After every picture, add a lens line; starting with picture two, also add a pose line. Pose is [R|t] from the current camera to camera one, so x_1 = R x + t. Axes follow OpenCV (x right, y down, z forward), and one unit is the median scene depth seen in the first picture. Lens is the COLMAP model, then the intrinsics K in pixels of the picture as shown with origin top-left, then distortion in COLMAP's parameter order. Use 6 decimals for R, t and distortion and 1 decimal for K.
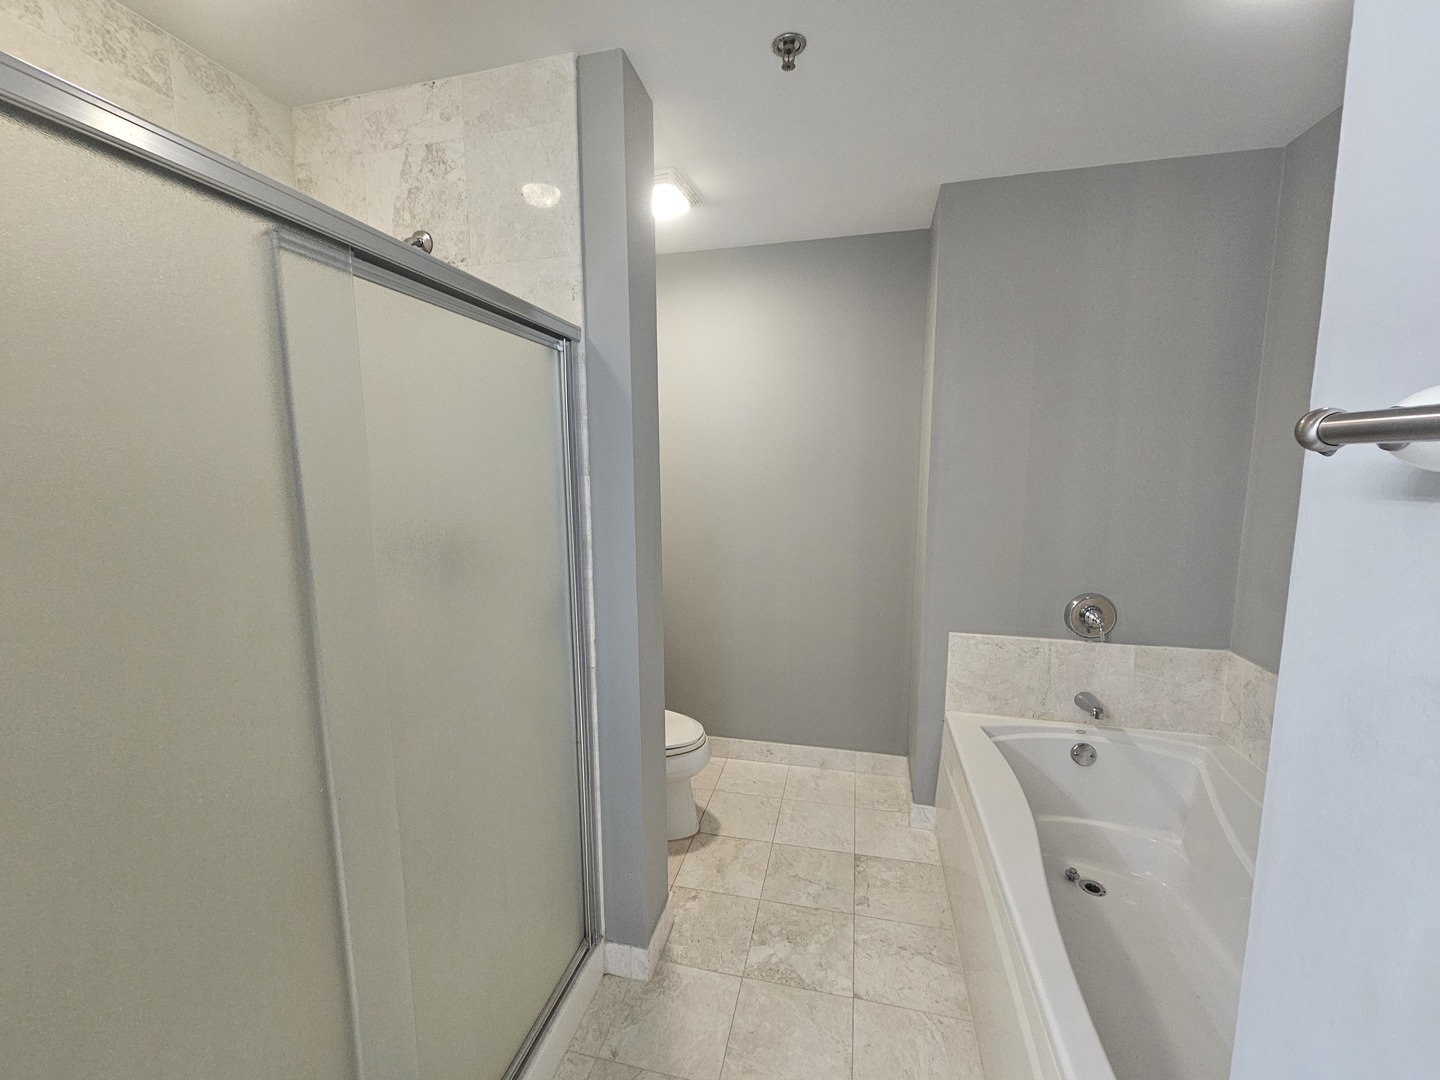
lens RADIAL K [[578.3, 0, 722.5], [0, 578.3, 544.3], [0, 0, 1]] dist [0.000111, 0.000005]
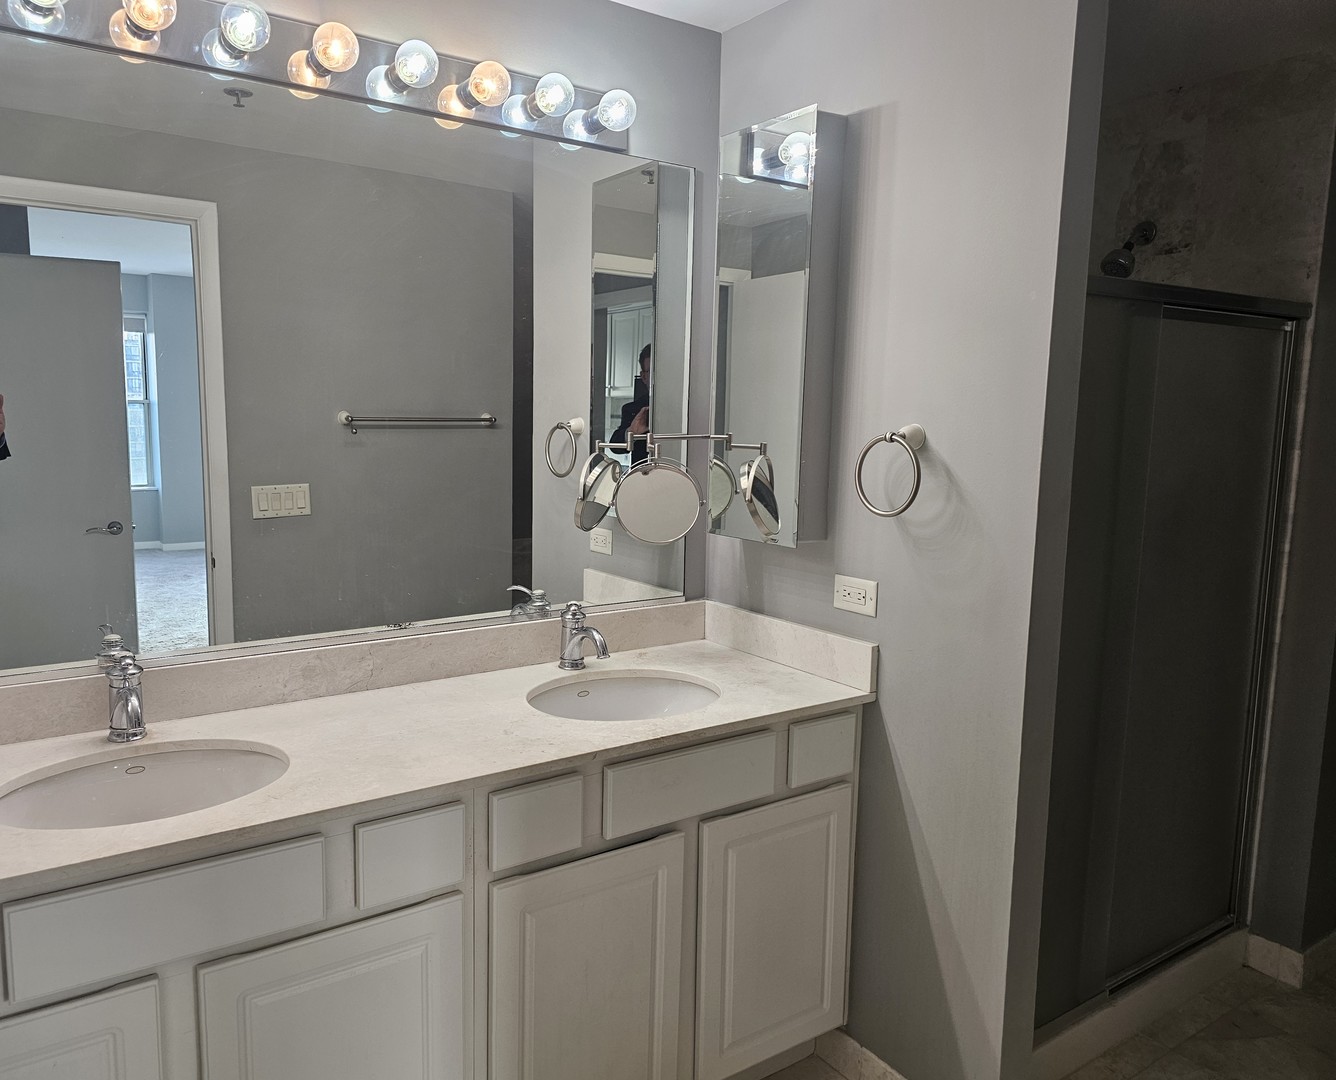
lens RADIAL K [[920.0, 0, 663.5], [0, 920.0, 542.8], [0, 0, 1]] dist [0.004906, 0.002934]
pose [[0.725643, 0.107702, -0.679590, 0.070817], [-0.109779, 0.993144, 0.040177, 0.095676], [0.679258, 0.045450, 0.732491, -0.892067]]
